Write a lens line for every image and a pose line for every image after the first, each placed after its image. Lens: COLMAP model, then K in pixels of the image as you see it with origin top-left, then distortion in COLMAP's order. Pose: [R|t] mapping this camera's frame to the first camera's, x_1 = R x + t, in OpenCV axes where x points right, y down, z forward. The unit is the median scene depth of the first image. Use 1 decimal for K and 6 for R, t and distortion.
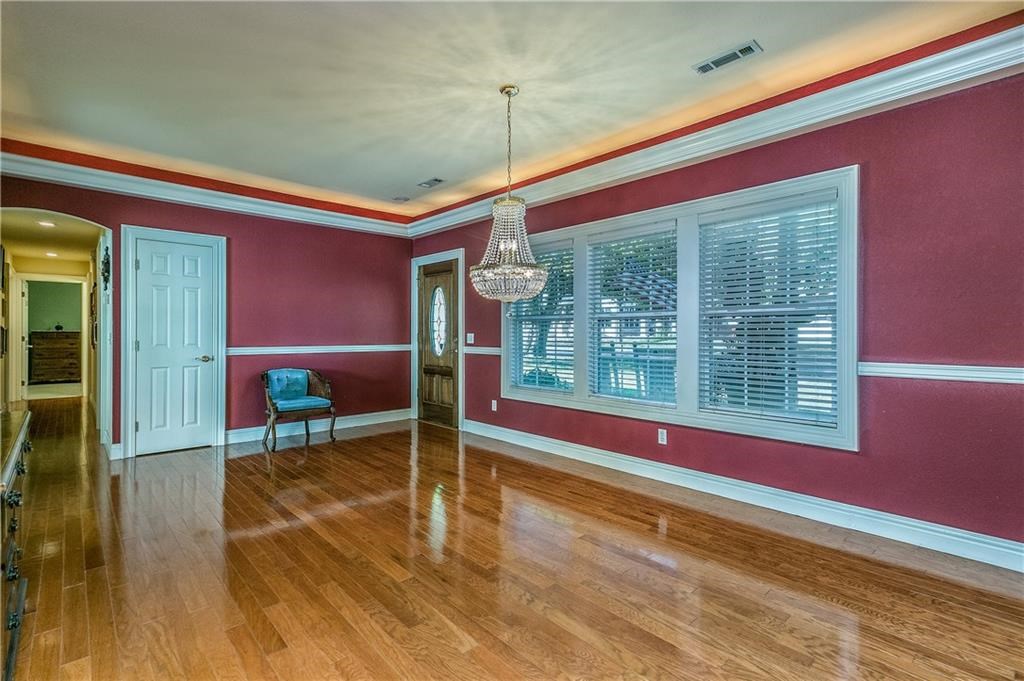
lens RADIAL K [[469.1, 0, 502.3], [0, 469.1, 331.1], [0, 0, 1]] dist [0.013295, -0.000261]
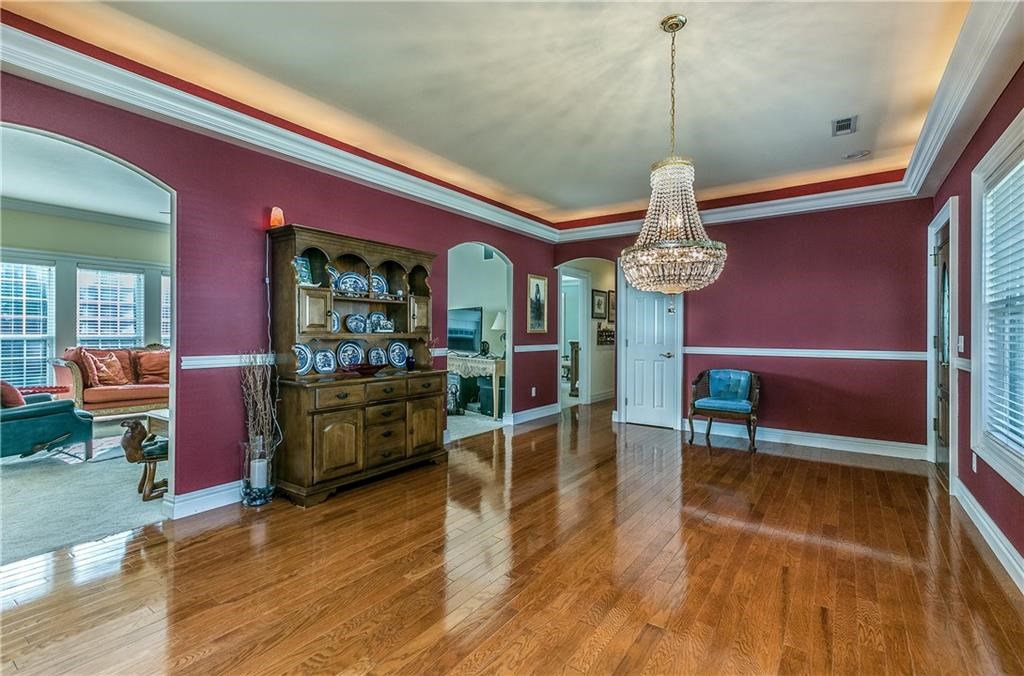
lens RADIAL K [[464.4, 0, 526.7], [0, 464.4, 336.6], [0, 0, 1]] dist [0.000121, -0.000026]
pose [[0.228321, 0.009444, -0.973540, 0.440763], [0.000988, 0.999950, 0.009932, -0.001628], [0.973585, -0.003229, 0.228300, 0.364722]]
